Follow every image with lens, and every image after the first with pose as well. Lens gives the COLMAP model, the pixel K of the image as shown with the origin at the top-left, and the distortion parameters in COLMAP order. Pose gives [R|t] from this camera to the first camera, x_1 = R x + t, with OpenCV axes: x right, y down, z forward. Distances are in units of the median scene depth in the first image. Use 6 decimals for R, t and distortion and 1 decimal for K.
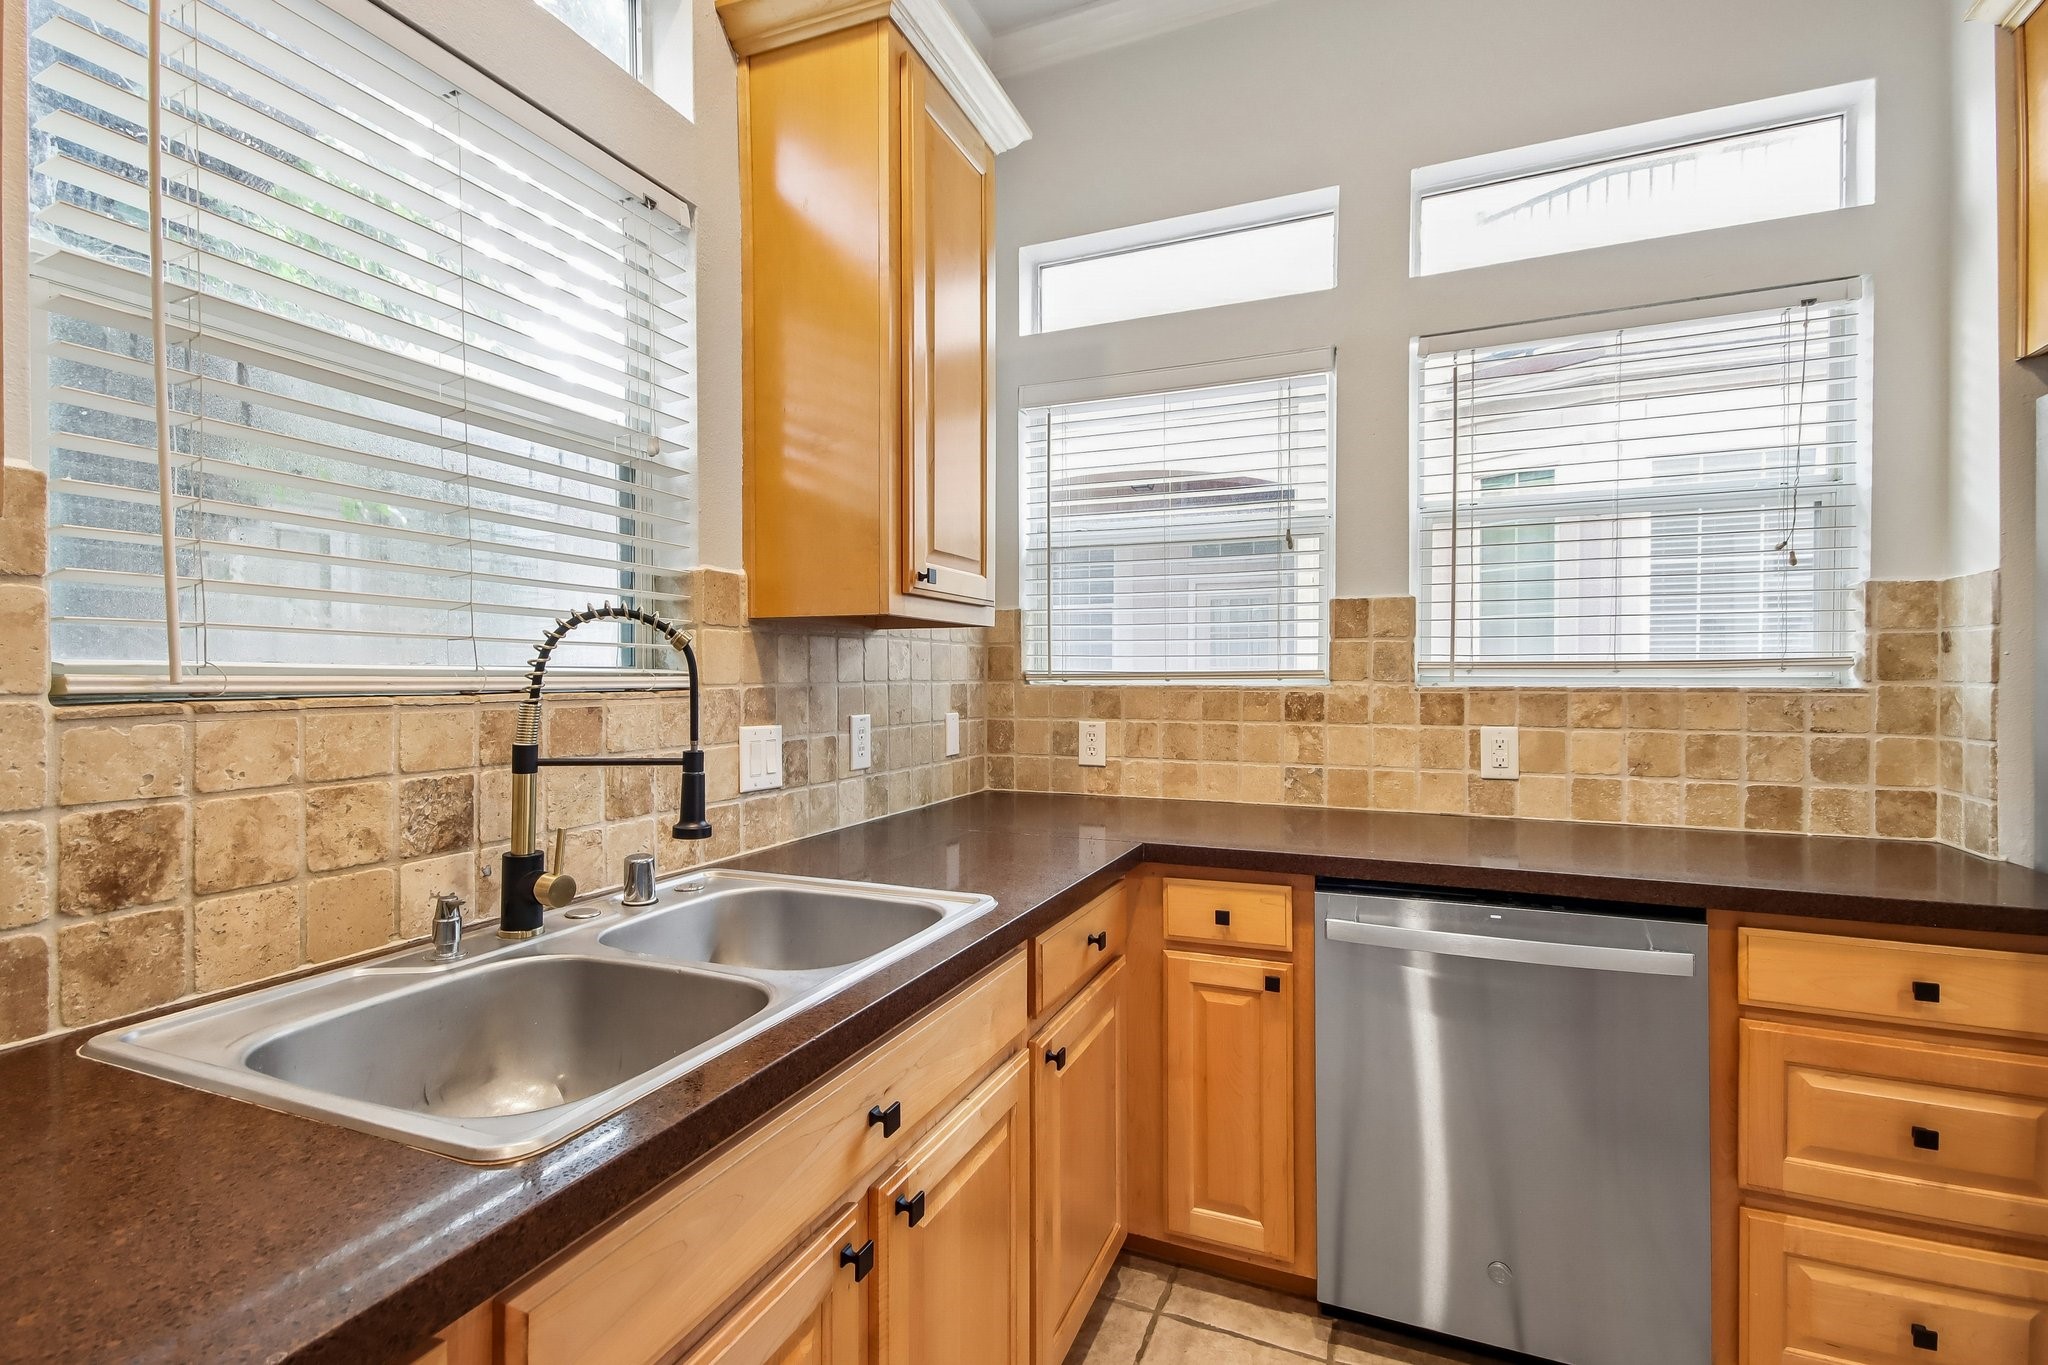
lens RADIAL K [[947.9, 0, 1025.9], [0, 947.9, 689.9], [0, 0, 1]] dist [0.005894, -0.001440]
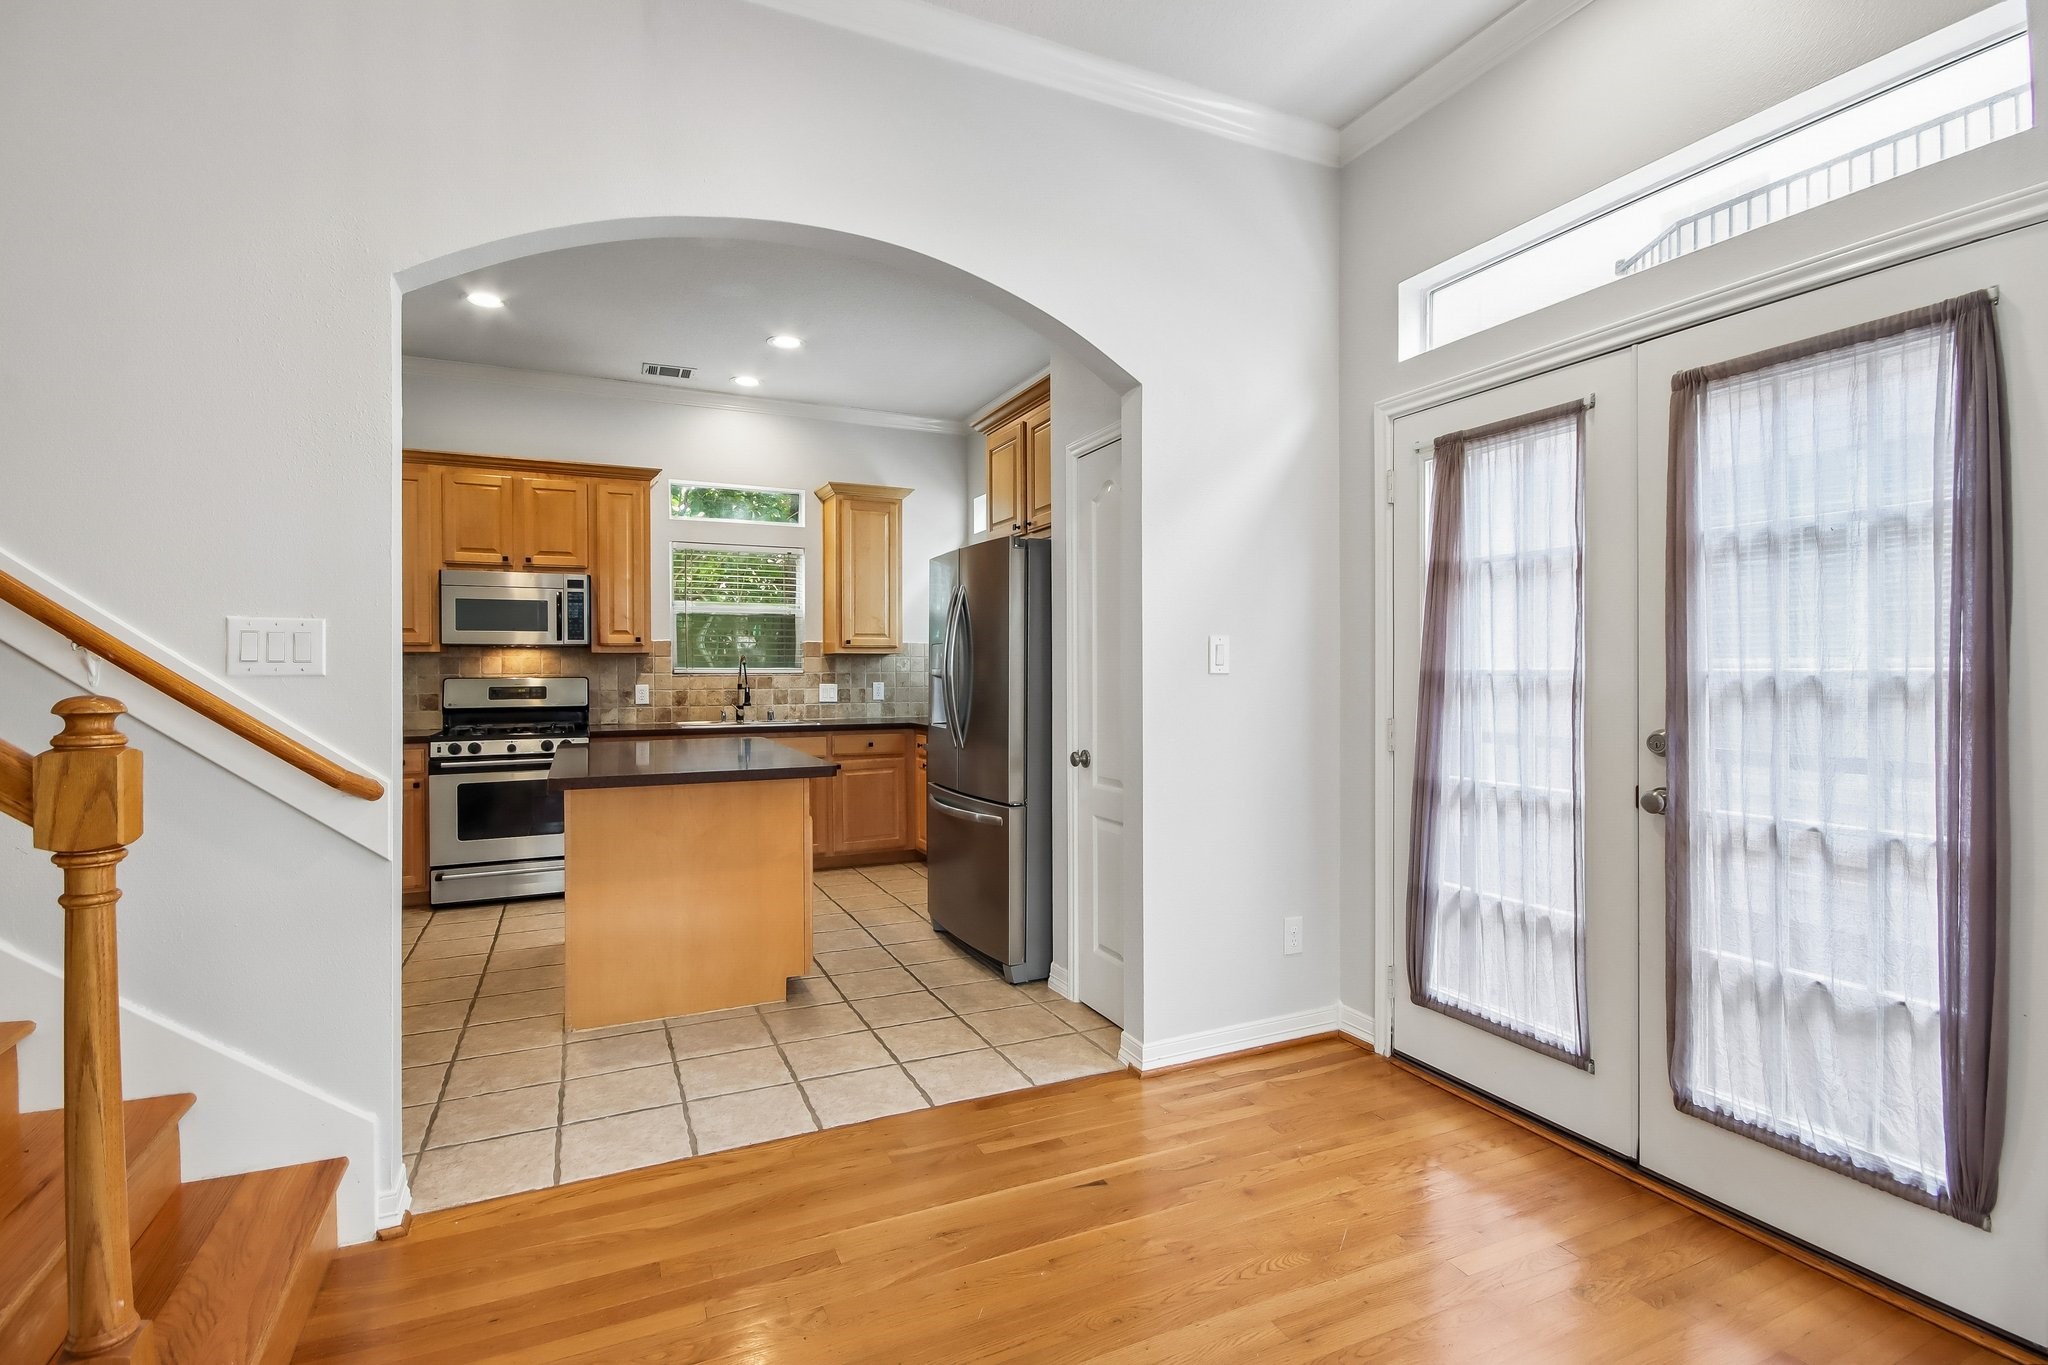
lens RADIAL K [[947.9, 0, 1015.0], [0, 947.9, 676.7], [0, 0, 1]] dist [0.005894, -0.001440]
pose [[0.741929, 0.001804, -0.670476, 2.310212], [-0.007104, 0.999961, -0.005170, 0.020944], [0.670441, 0.008599, 0.741913, -1.034759]]
